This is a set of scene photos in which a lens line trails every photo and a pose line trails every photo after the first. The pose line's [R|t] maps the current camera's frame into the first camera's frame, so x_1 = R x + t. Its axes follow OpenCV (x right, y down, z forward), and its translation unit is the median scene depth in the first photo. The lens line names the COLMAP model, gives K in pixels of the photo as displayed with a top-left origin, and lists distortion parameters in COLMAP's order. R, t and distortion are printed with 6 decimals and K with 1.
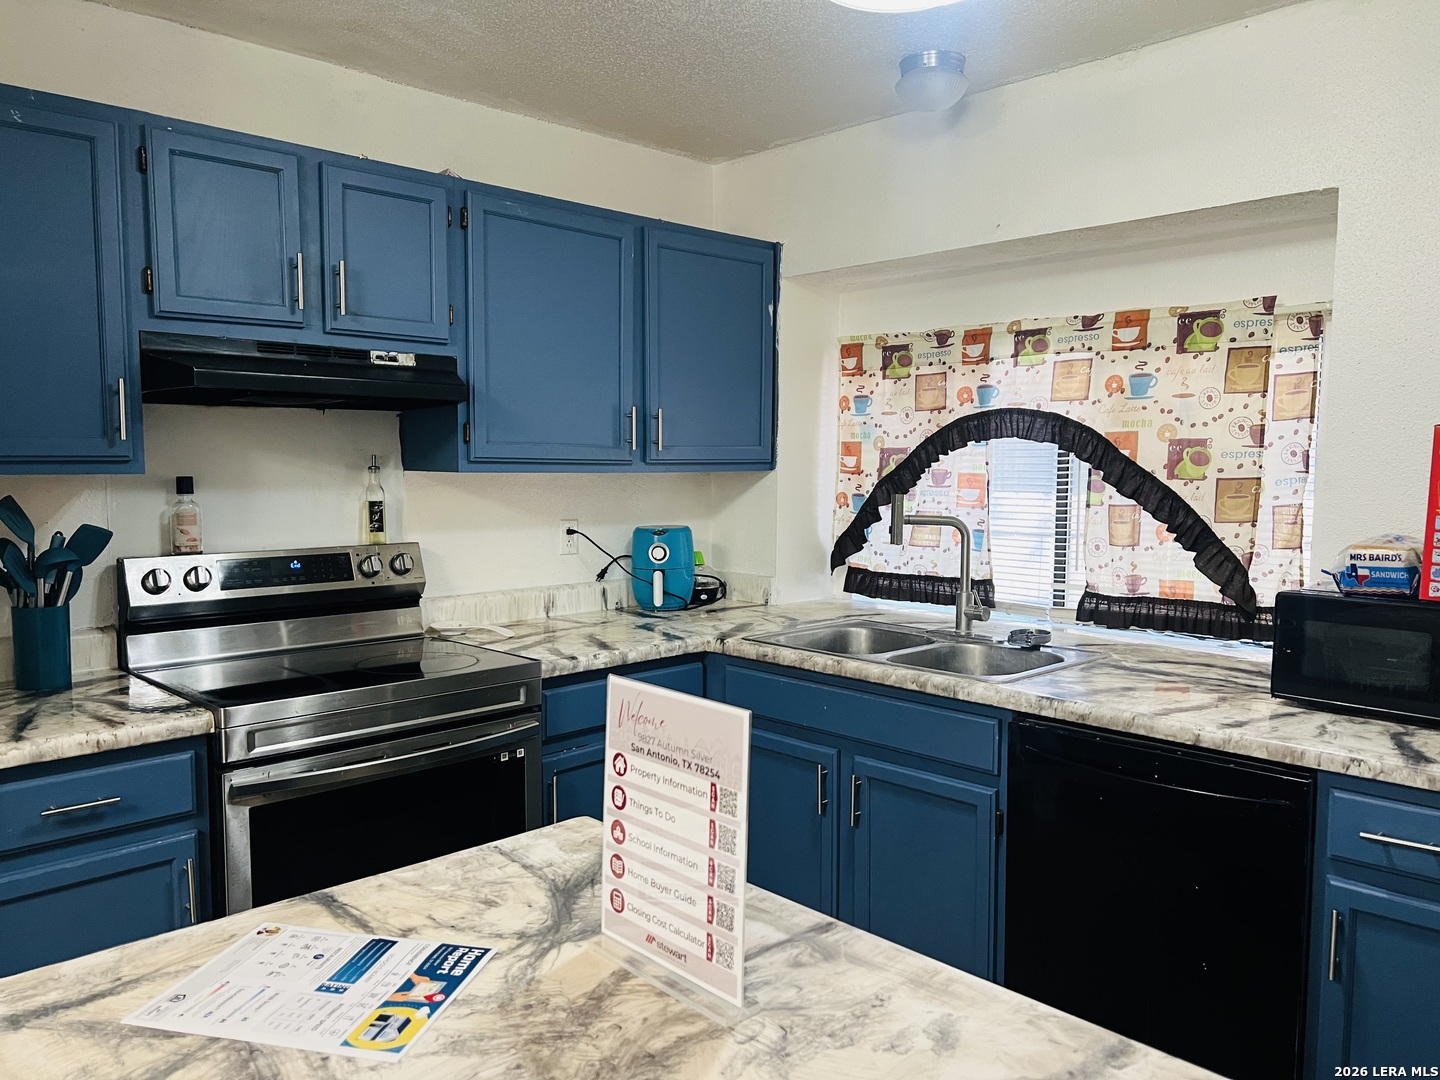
lens RADIAL K [[1088.0, 0, 716.4], [0, 1088.0, 545.4], [0, 0, 1]] dist [0.058476, -0.080715]
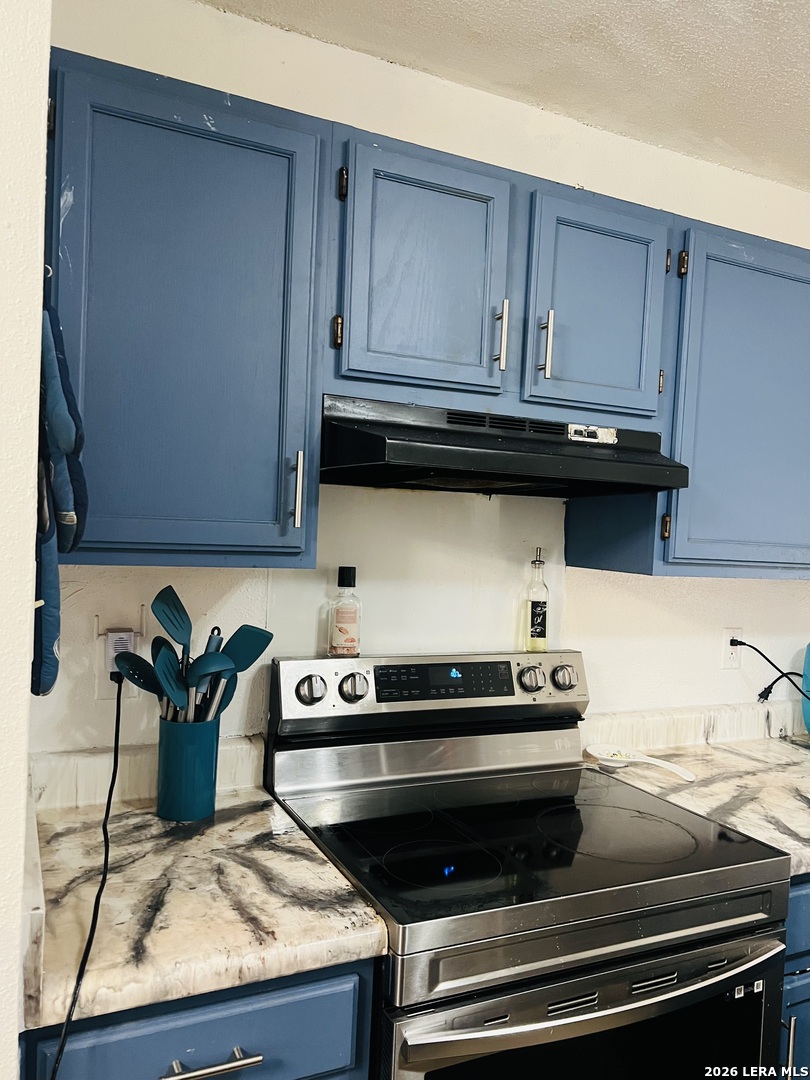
lens RADIAL K [[816.0, 0, 389.9], [0, 816.0, 538.7], [0, 0, 1]] dist [0.058476, -0.080715]
pose [[0.944460, 0.046665, -0.325296, -0.224210], [-0.068747, 0.996021, -0.056716, -0.046629], [0.321355, 0.075929, 0.943910, 0.367570]]
